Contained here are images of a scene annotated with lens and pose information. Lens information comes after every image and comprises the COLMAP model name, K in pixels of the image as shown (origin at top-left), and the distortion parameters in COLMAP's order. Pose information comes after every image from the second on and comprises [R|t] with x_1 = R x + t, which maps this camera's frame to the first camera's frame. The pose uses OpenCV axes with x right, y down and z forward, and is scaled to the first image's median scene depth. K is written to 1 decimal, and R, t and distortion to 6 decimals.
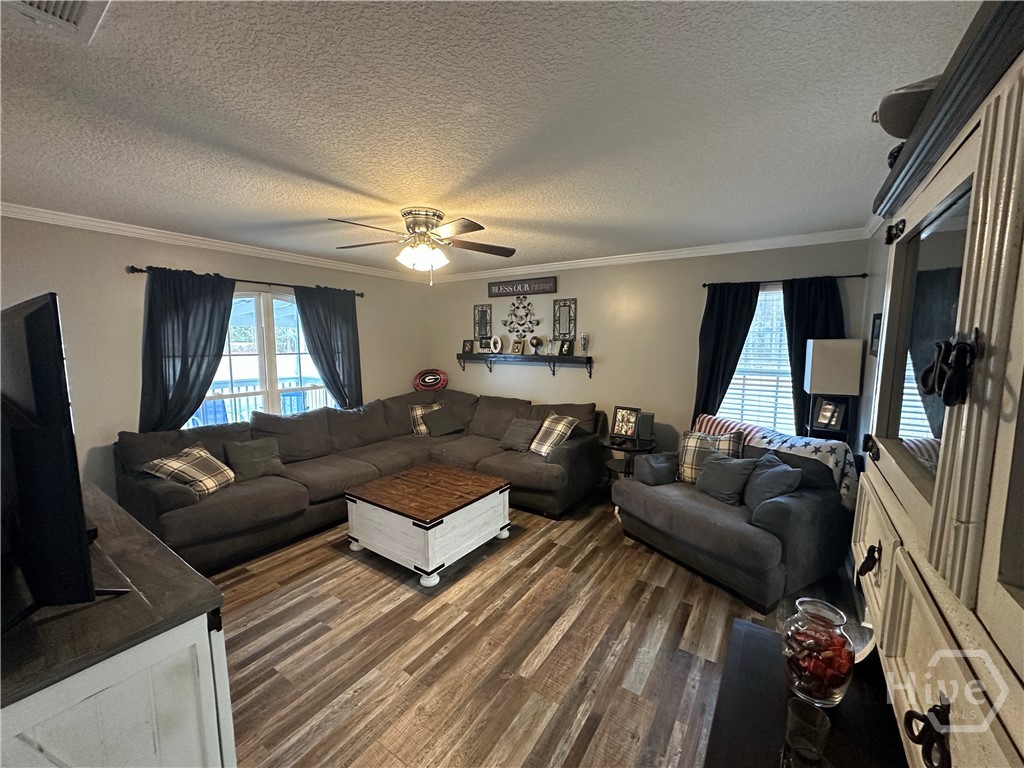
lens RADIAL K [[406.8, 0, 515.8], [0, 406.8, 382.1], [0, 0, 1]] dist [-0.003473, 0.000153]
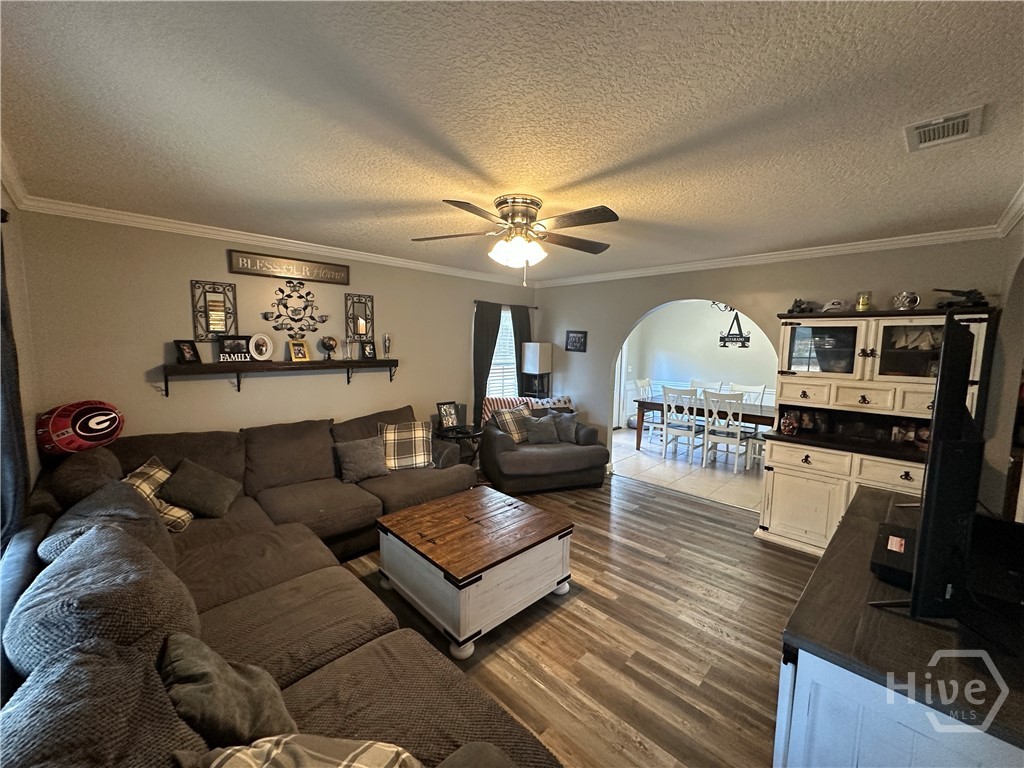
lens RADIAL K [[406.8, 0, 510.5], [0, 406.8, 381.7], [0, 0, 1]] dist [-0.003473, 0.000153]
pose [[0.198668, -0.094703, 0.975481, -0.688416], [0.089002, 0.992951, 0.078273, -0.058879], [-0.976017, 0.071270, 0.205696, 0.523454]]
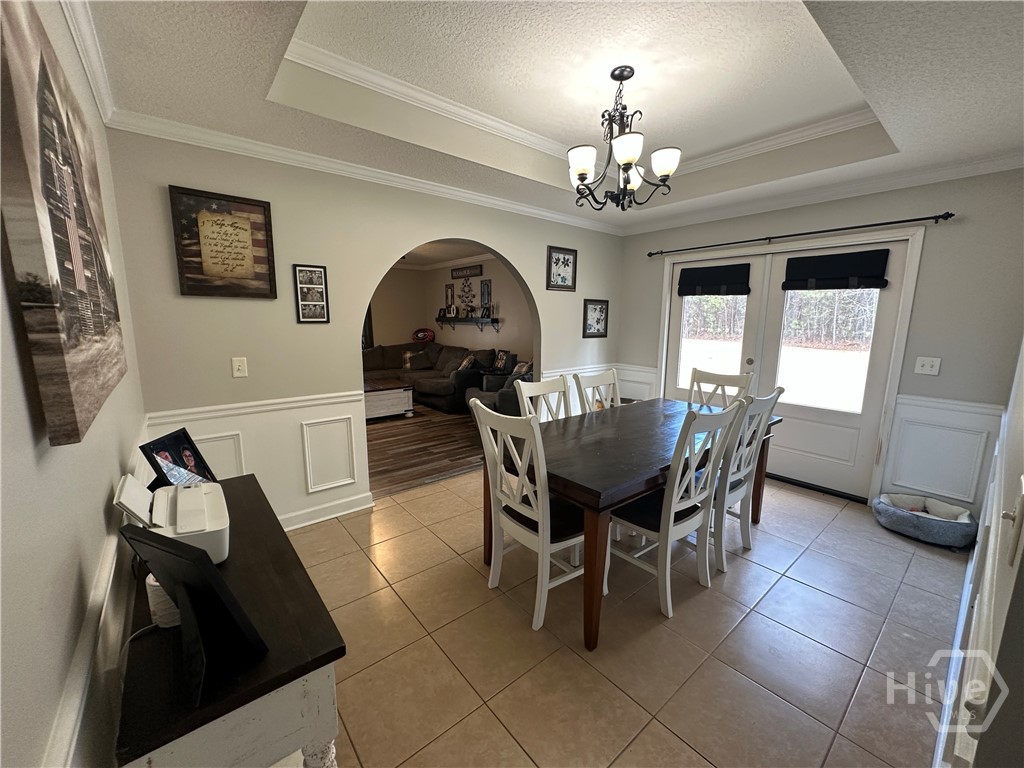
lens RADIAL K [[406.8, 0, 521.1], [0, 406.8, 384.4], [0, 0, 1]] dist [-0.003473, 0.000153]
pose [[0.960883, 0.051817, -0.272065, 0.678032], [-0.035235, 0.997231, 0.065489, 0.077153], [0.274705, -0.053341, 0.960048, -0.422288]]
